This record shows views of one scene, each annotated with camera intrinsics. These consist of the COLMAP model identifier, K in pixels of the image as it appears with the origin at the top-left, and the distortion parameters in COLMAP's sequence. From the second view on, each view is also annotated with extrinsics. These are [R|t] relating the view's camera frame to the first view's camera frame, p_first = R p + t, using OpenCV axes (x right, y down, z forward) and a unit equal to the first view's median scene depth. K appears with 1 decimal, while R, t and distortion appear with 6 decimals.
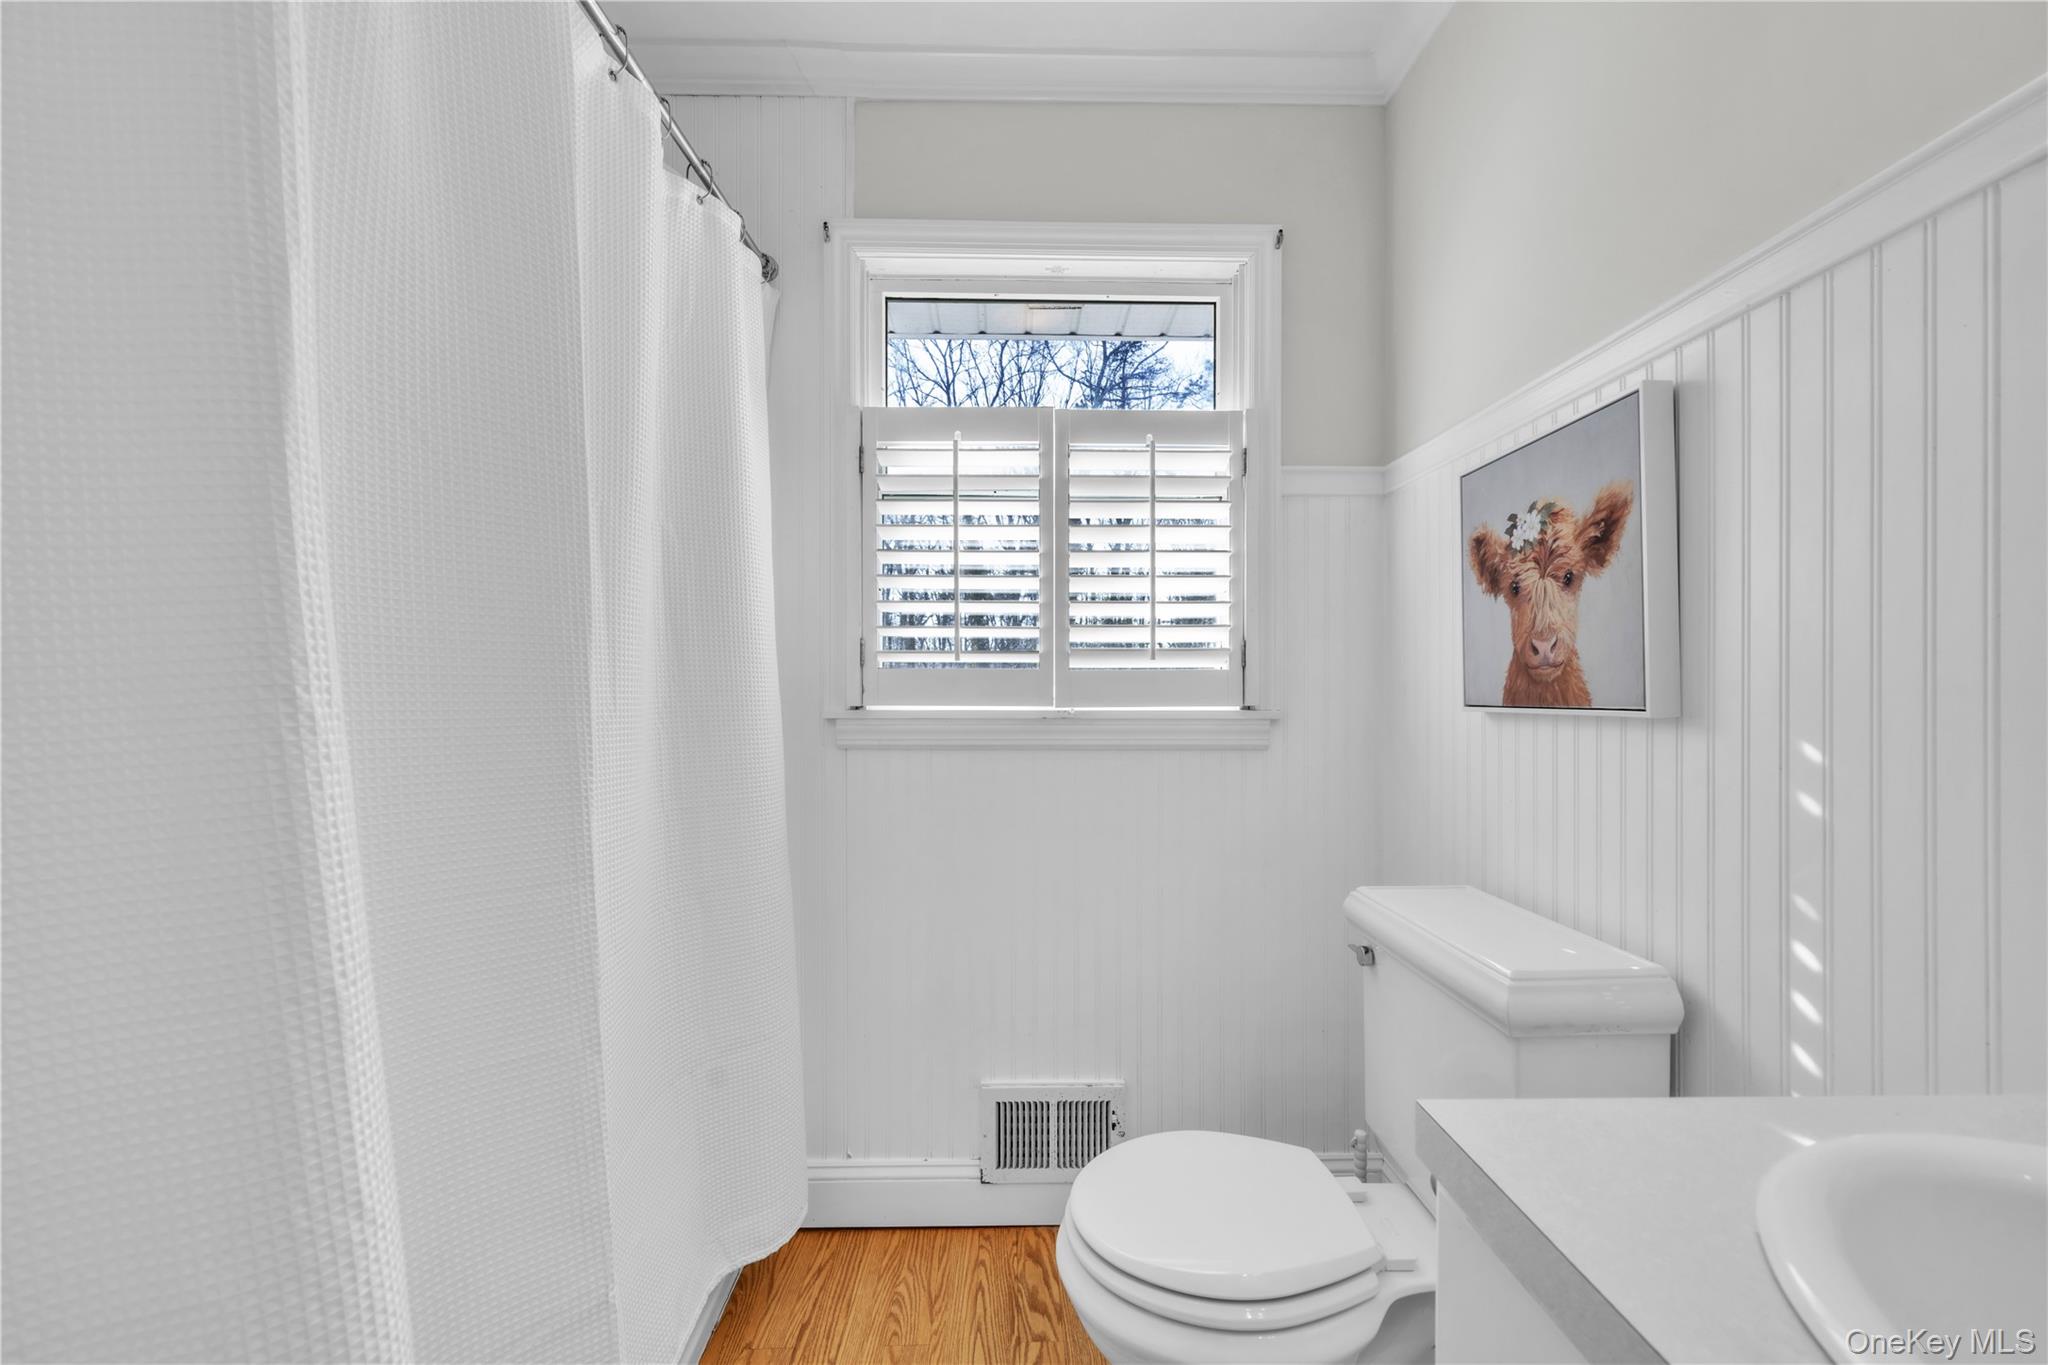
lens RADIAL K [[796.2, 0, 1024.0], [0, 796.2, 685.4], [0, 0, 1]] dist [-0.001645, -0.000246]
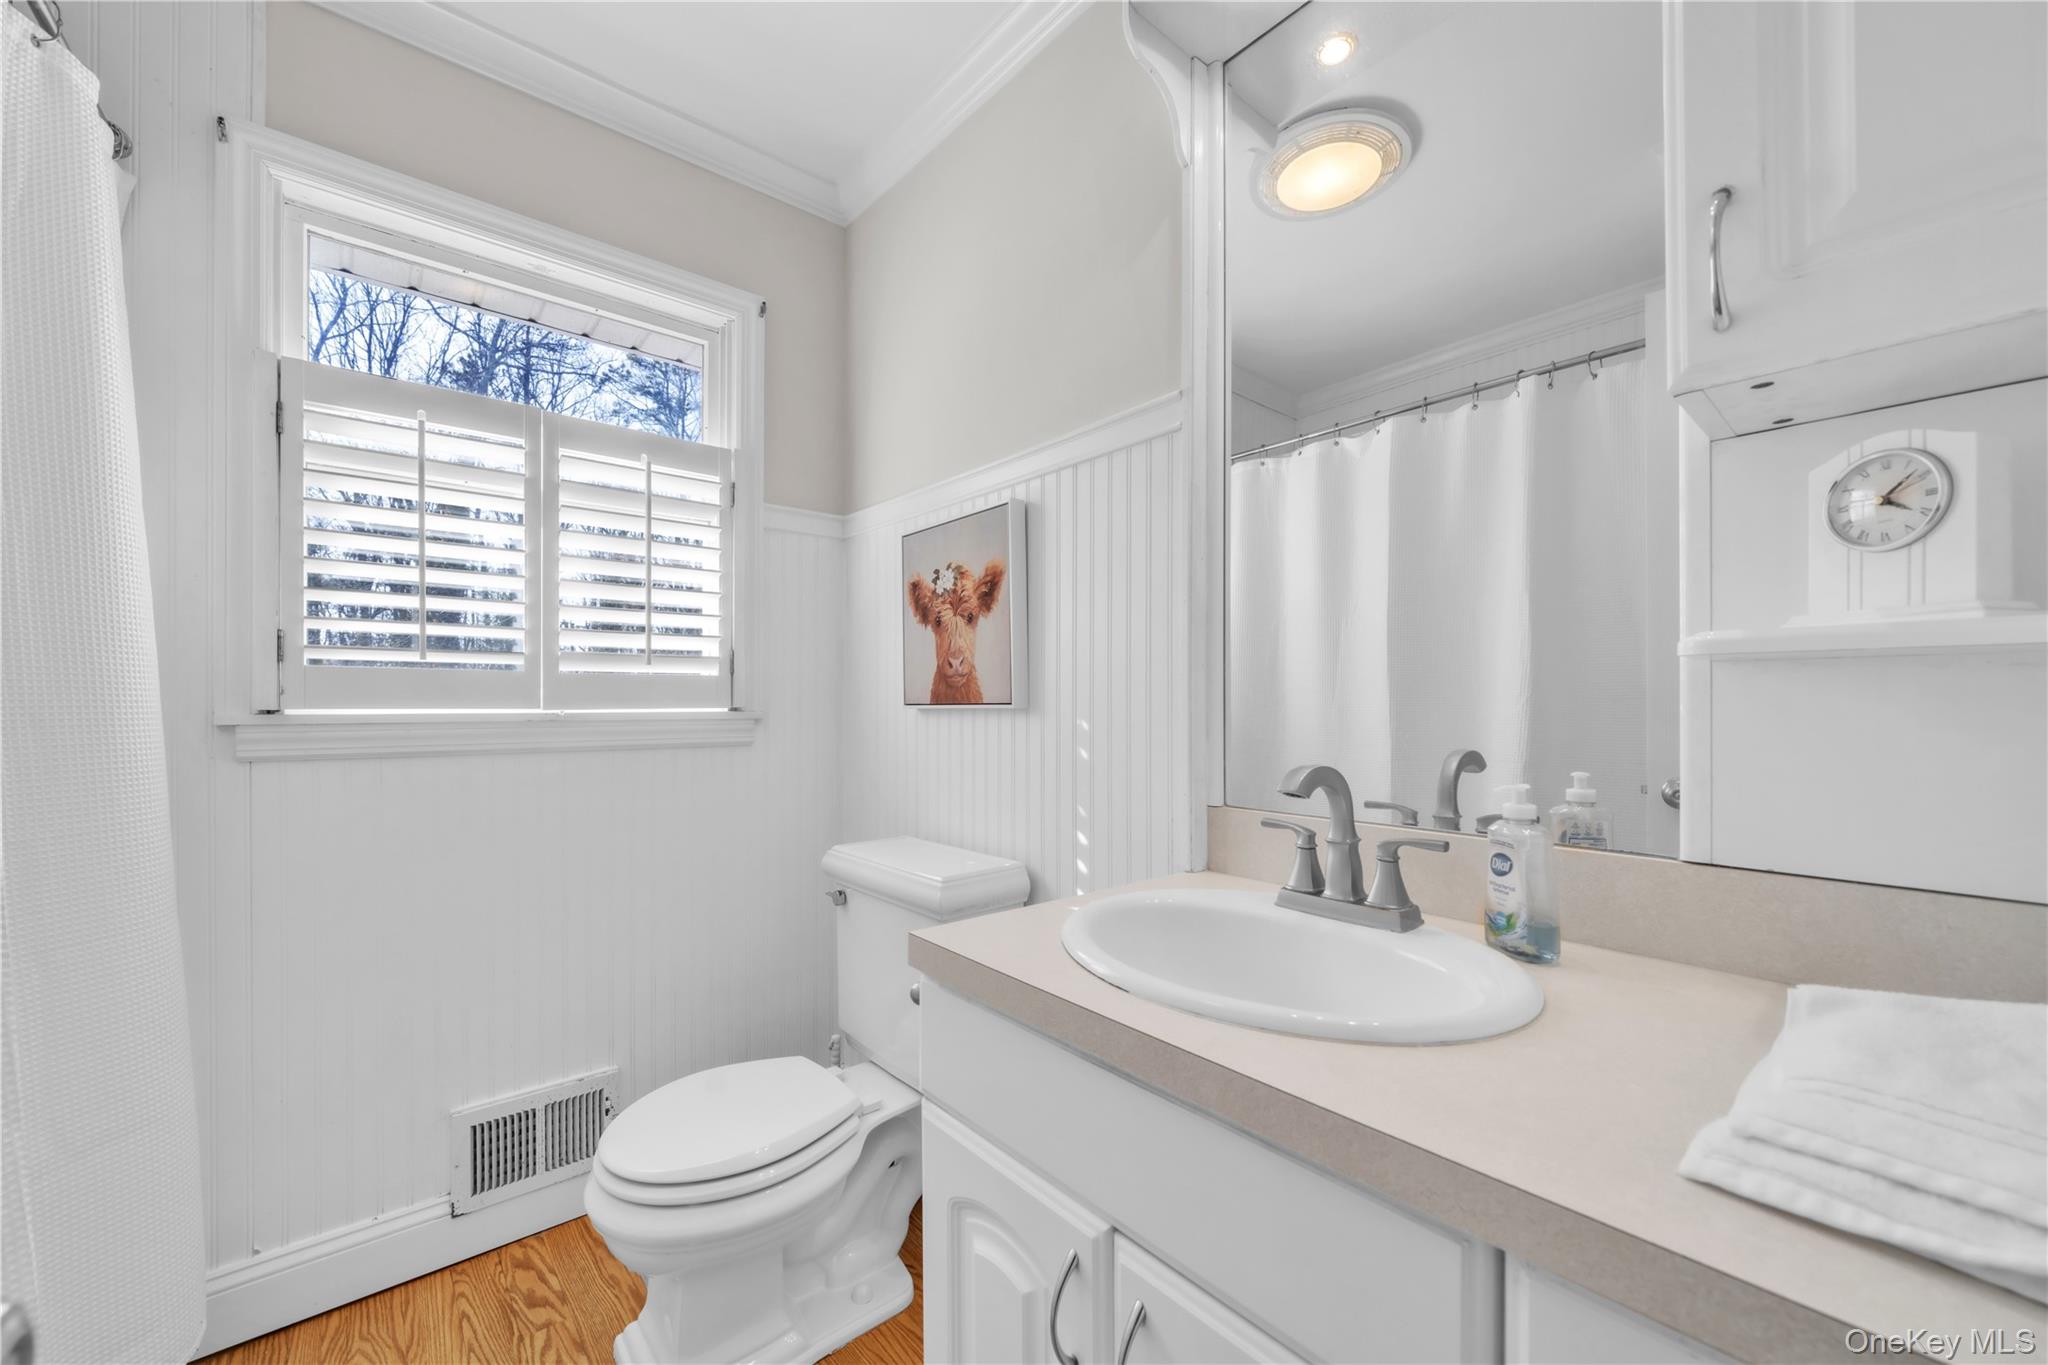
lens RADIAL K [[796.2, 0, 1024.0], [0, 796.2, 685.4], [0, 0, 1]] dist [-0.001645, -0.000246]
pose [[0.767583, 0.011640, 0.640844, -0.162096], [-0.001396, 0.999863, -0.016488, 0.014739], [-0.640948, 0.011761, 0.767494, -0.176396]]
